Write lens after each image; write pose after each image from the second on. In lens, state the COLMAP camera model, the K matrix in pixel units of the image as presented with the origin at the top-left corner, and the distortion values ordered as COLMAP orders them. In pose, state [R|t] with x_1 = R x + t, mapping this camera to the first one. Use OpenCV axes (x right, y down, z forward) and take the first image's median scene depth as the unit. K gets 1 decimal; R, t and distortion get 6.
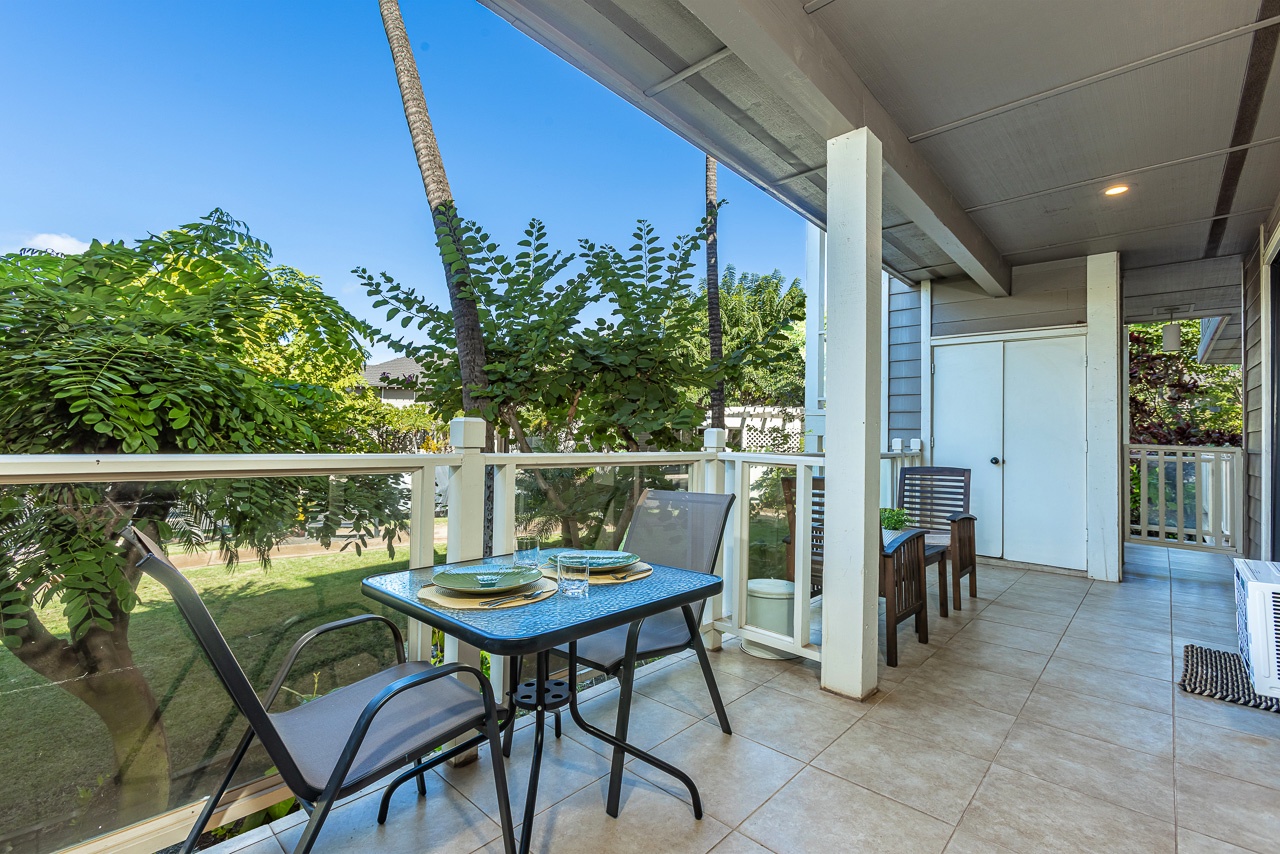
lens RADIAL K [[553.3, 0, 638.0], [0, 553.3, 430.3], [0, 0, 1]] dist [-0.001134, -0.000173]
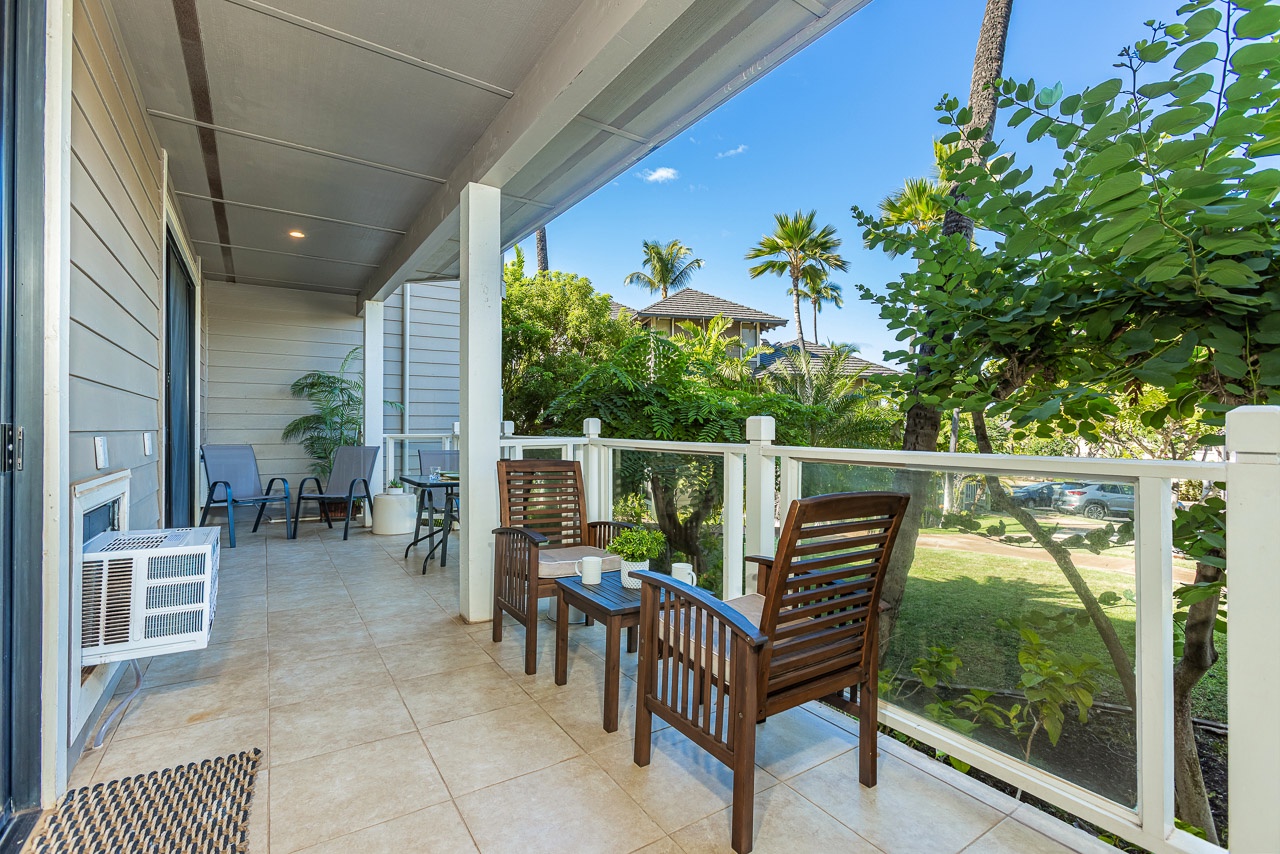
lens RADIAL K [[587.9, 0, 639.2], [0, 587.9, 432.3], [0, 0, 1]] dist [0.000415, 0.000063]
pose [[-0.241504, -0.013834, -0.970301, 1.680758], [0.016202, 0.999702, -0.018286, 0.063614], [0.970264, -0.020137, -0.241208, 1.744977]]
